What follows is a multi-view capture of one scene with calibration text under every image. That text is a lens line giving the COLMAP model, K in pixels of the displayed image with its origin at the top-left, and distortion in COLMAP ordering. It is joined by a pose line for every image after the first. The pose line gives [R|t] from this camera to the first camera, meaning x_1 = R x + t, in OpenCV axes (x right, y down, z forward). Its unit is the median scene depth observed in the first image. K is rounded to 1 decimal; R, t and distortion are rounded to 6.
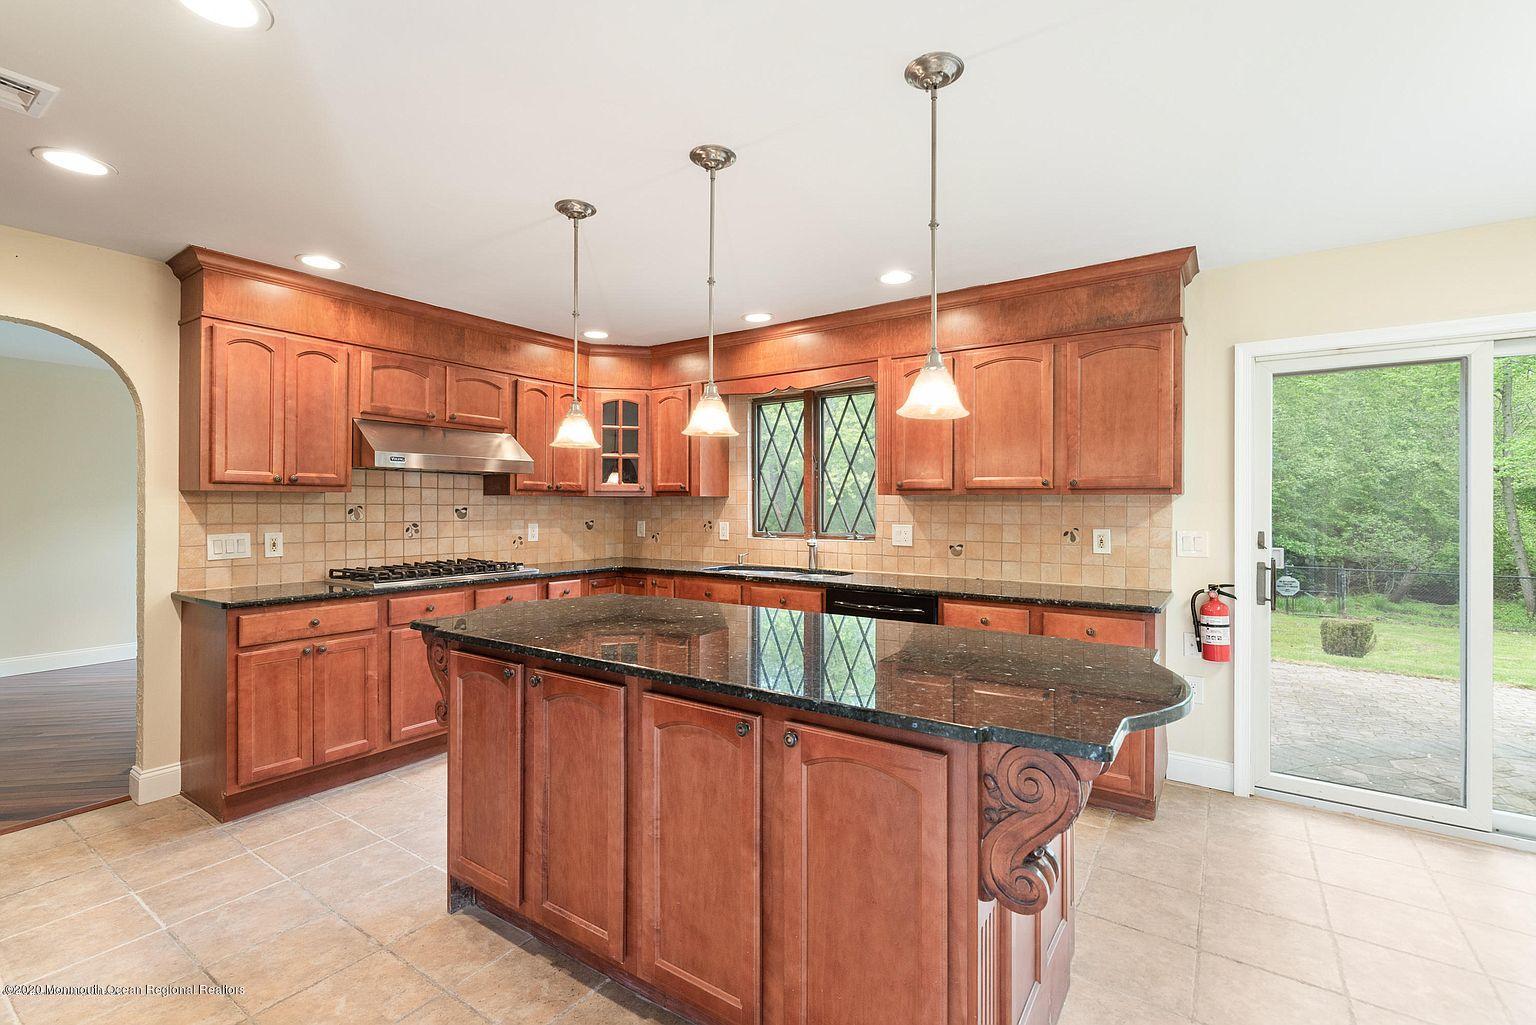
lens RADIAL K [[673.9, 0, 765.6], [0, 673.9, 505.0], [0, 0, 1]] dist [-0.001069, -0.000144]
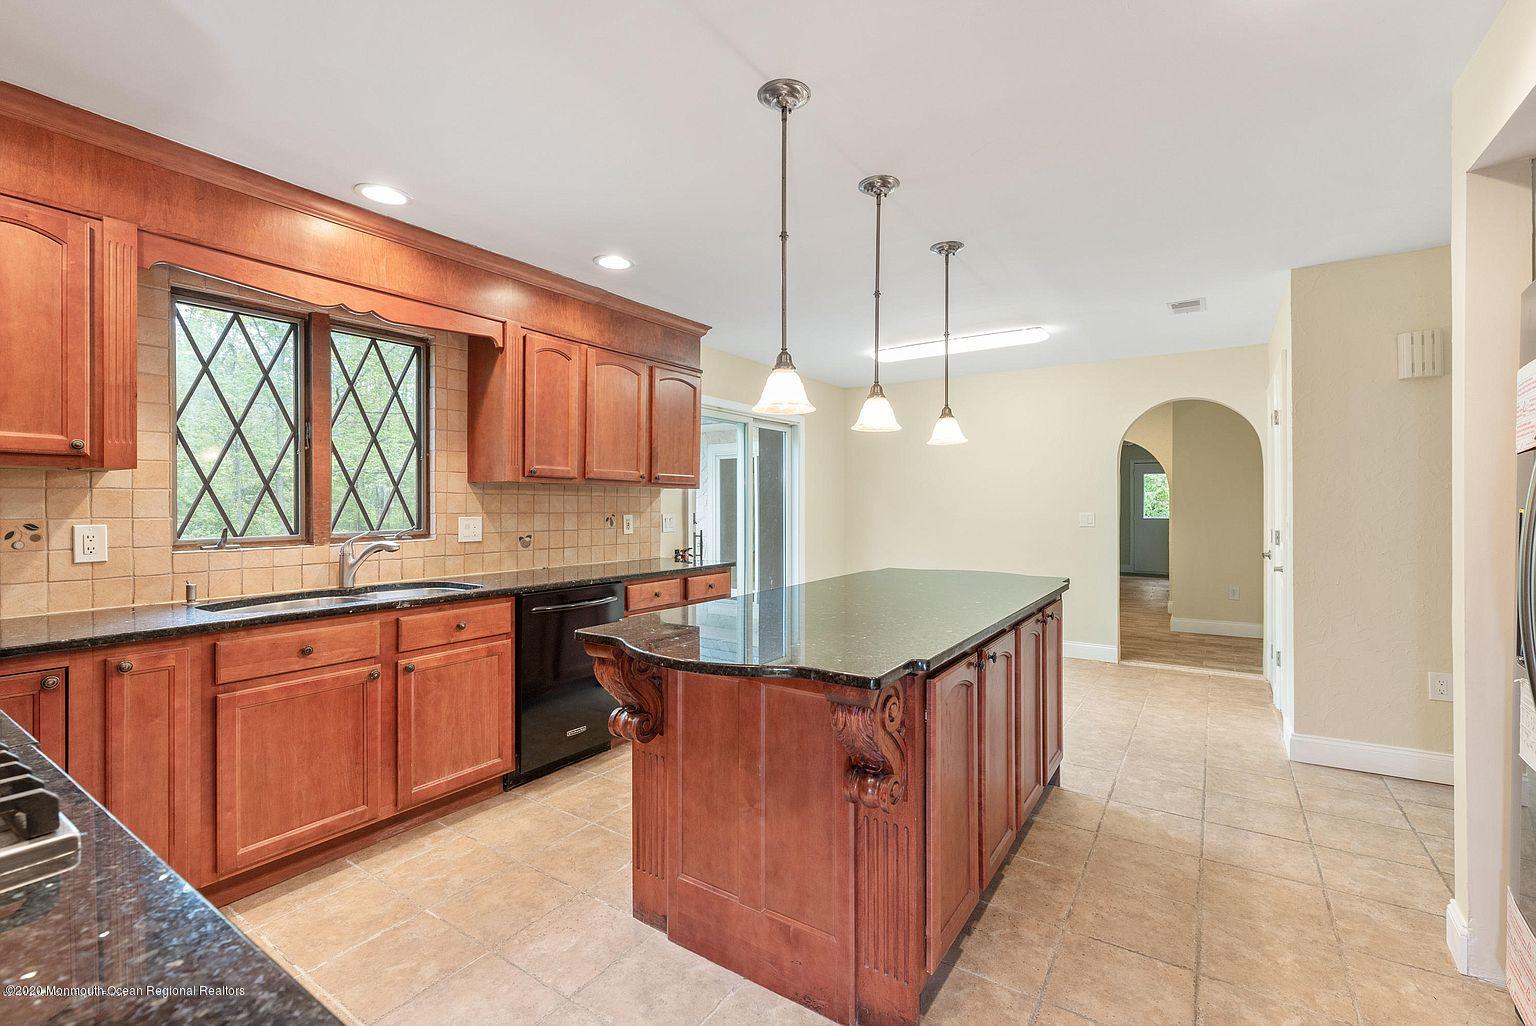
lens RADIAL K [[673.9, 0, 763.4], [0, 673.9, 508.1], [0, 0, 1]] dist [-0.001069, -0.000144]
pose [[-0.025352, -0.006231, 0.999659, -0.670159], [0.000401, 0.999980, 0.006244, 0.013686], [-0.999679, 0.000559, -0.025349, 0.675226]]
